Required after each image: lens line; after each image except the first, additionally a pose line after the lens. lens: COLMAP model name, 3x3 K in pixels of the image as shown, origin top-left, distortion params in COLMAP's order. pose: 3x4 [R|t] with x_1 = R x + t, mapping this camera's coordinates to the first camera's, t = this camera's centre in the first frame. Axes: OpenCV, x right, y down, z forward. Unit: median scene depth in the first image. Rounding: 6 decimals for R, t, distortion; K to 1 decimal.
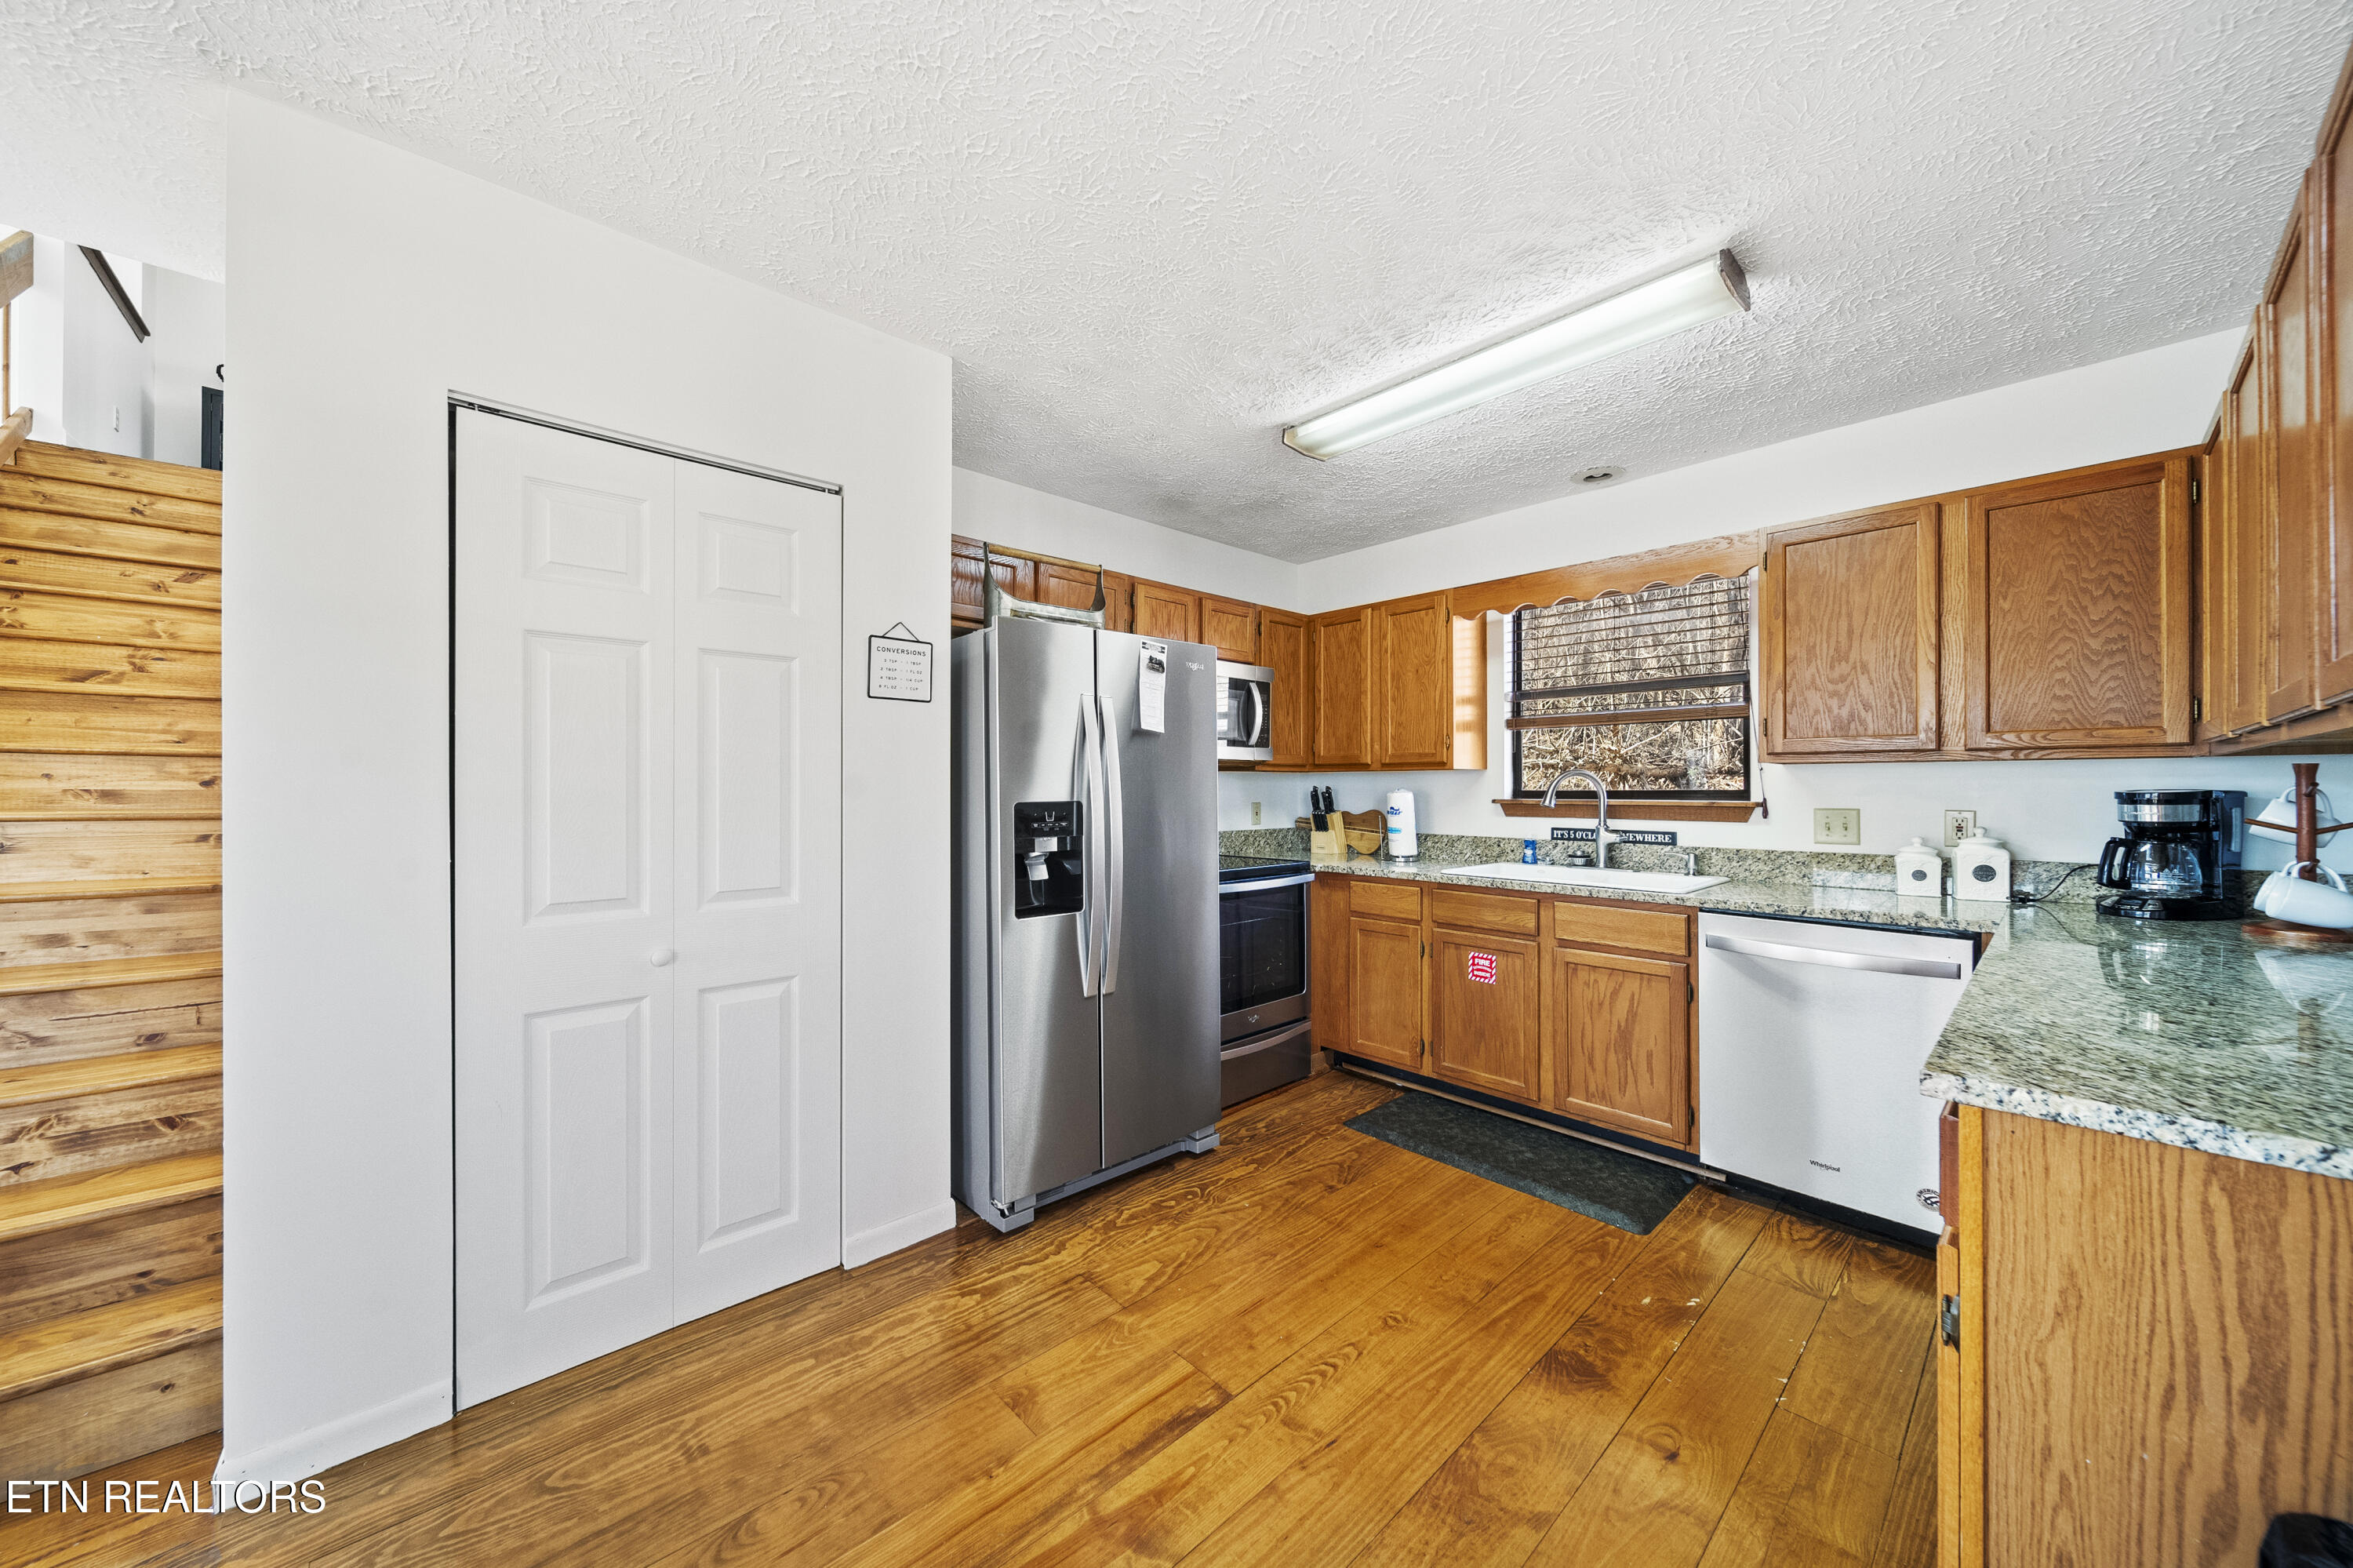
lens RADIAL K [[814.8, 0, 1170.5], [0, 814.8, 786.9], [0, 0, 1]] dist [0.000734, -0.007028]
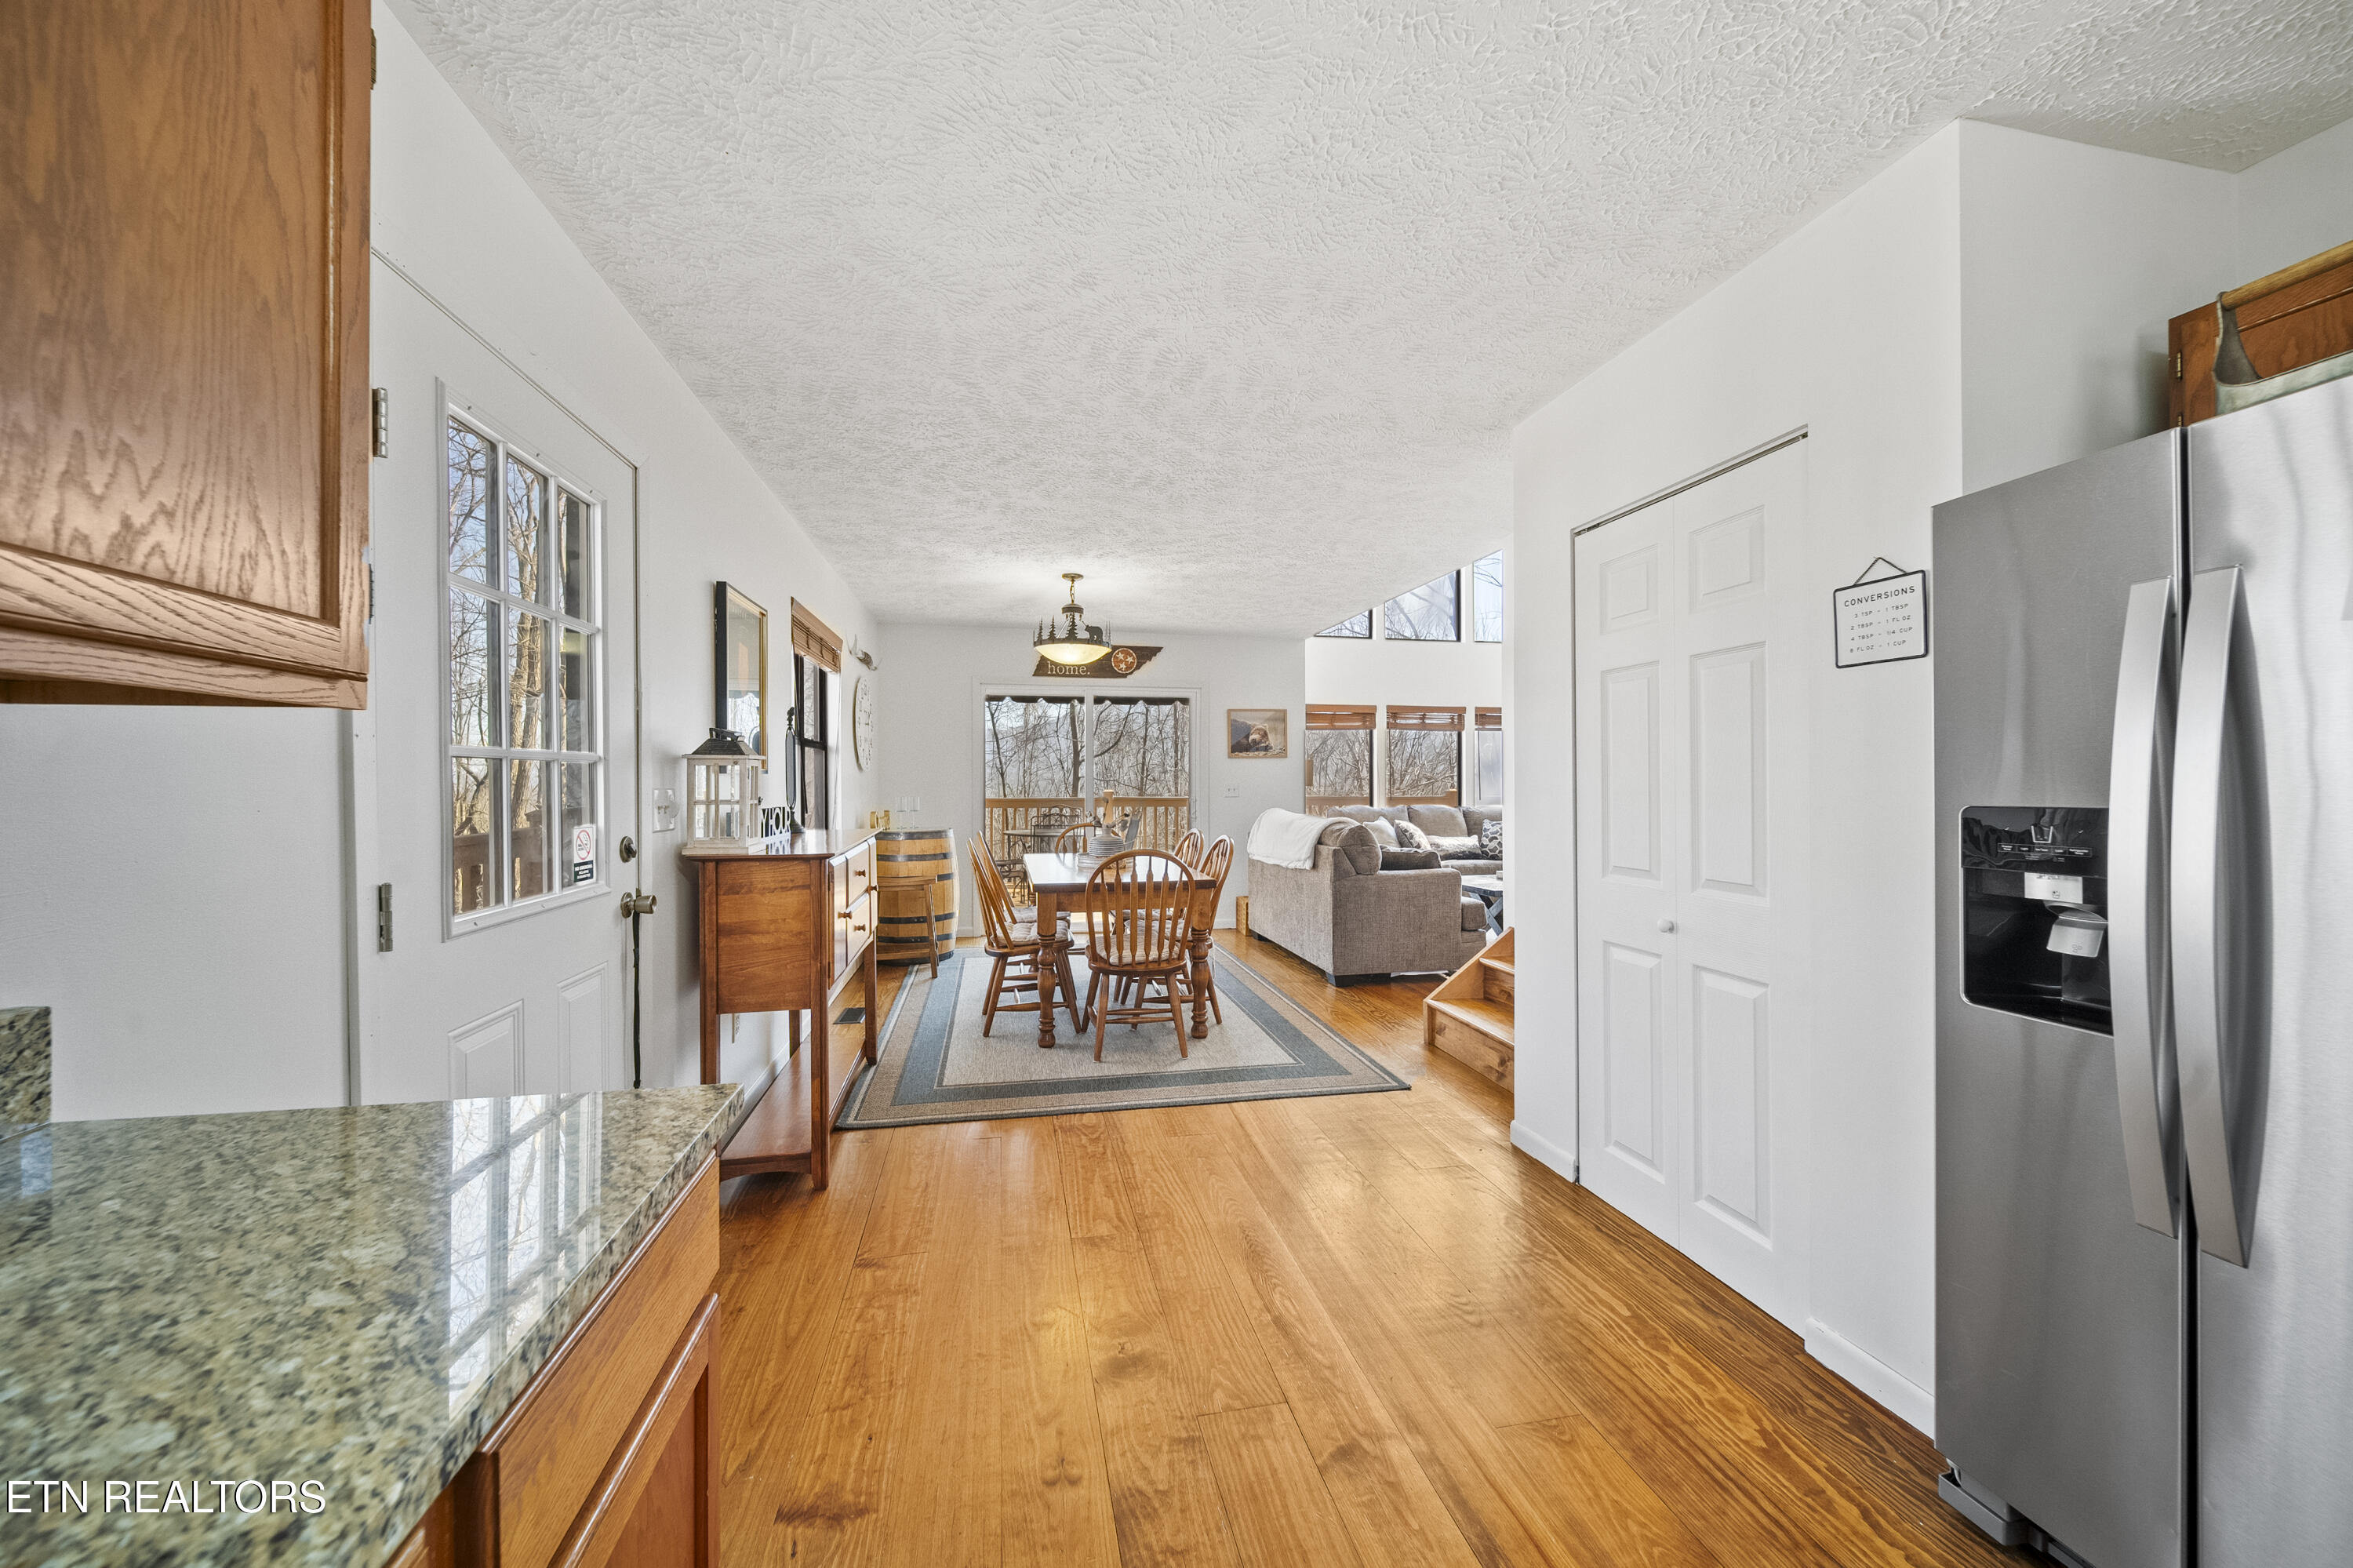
lens RADIAL K [[837.9, 0, 1166.3], [0, 837.9, 782.2], [0, 0, 1]] dist [-0.001228, -0.000303]
pose [[-0.518816, -0.000536, -0.854886, 0.544556], [0.002752, 0.999994, -0.002298, 0.001842], [0.854882, -0.003545, -0.518811, 0.696870]]
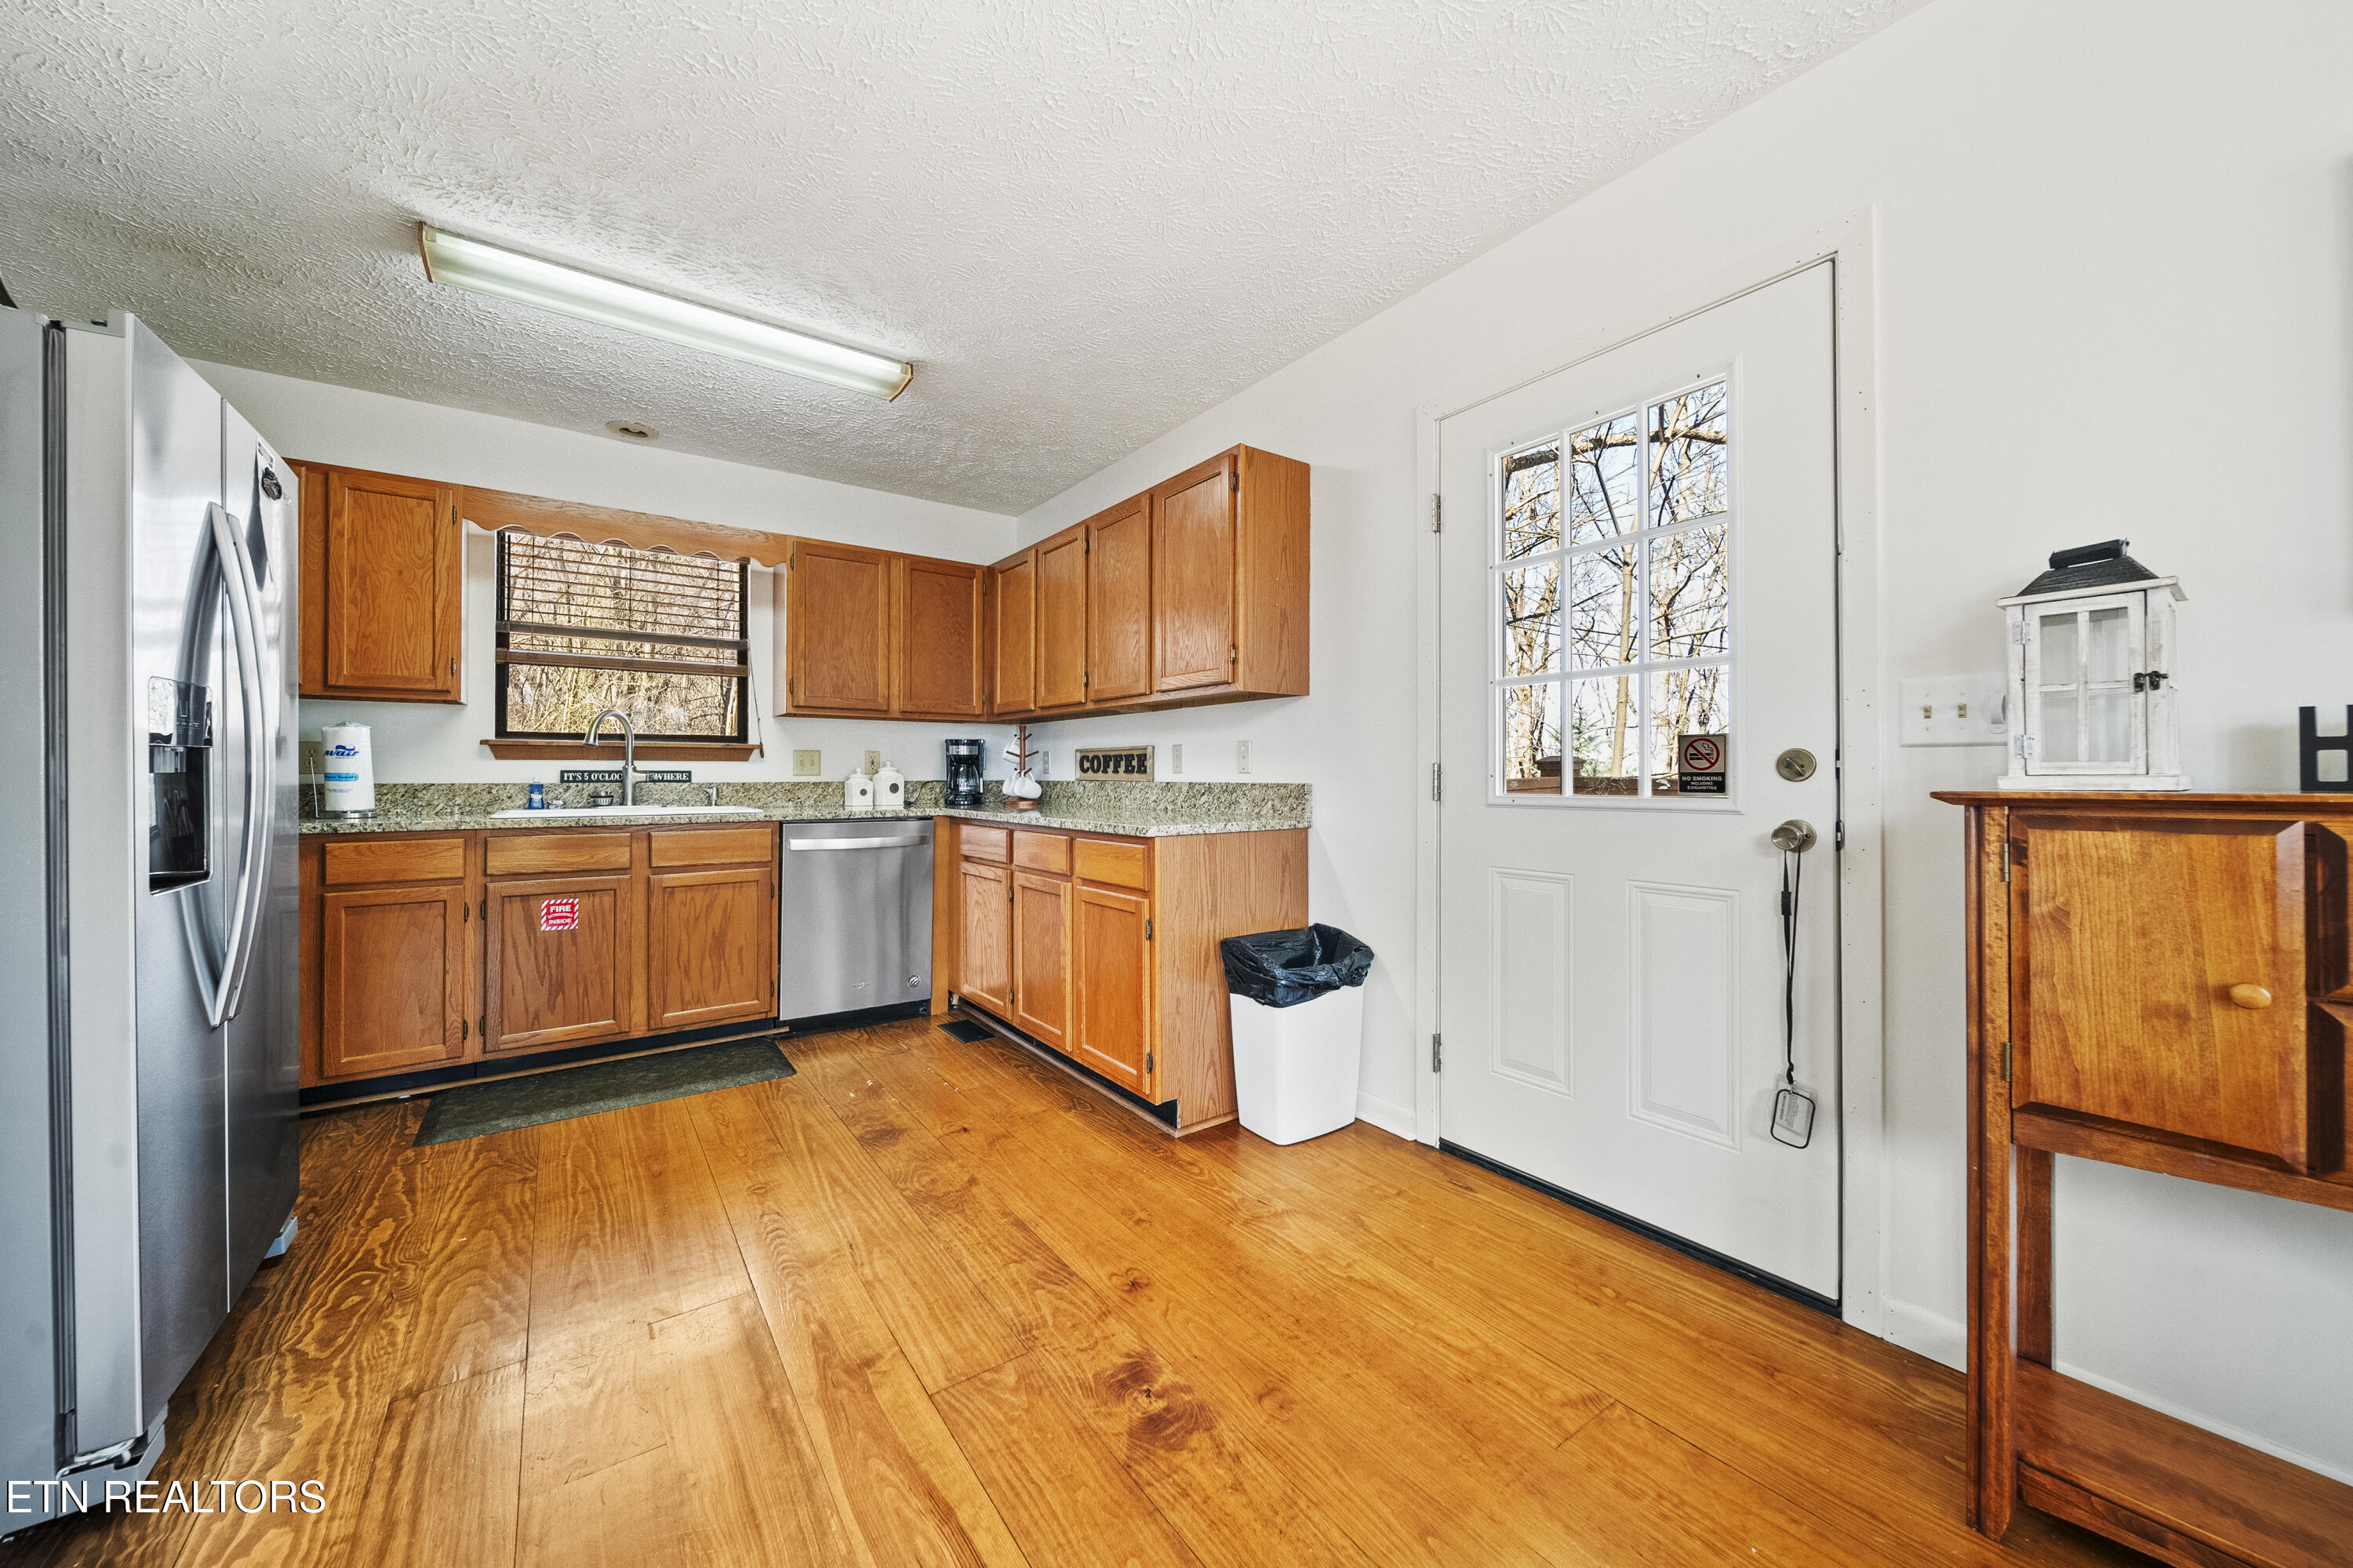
lens RADIAL K [[831.7, 0, 1167.5], [0, 831.7, 770.0], [0, 0, 1]] dist [-0.002041, -0.000382]
pose [[0.119266, 0.004409, 0.992853, -0.550309], [-0.001194, 0.999990, -0.004297, 0.070166], [-0.992862, -0.000673, 0.119270, 0.231840]]
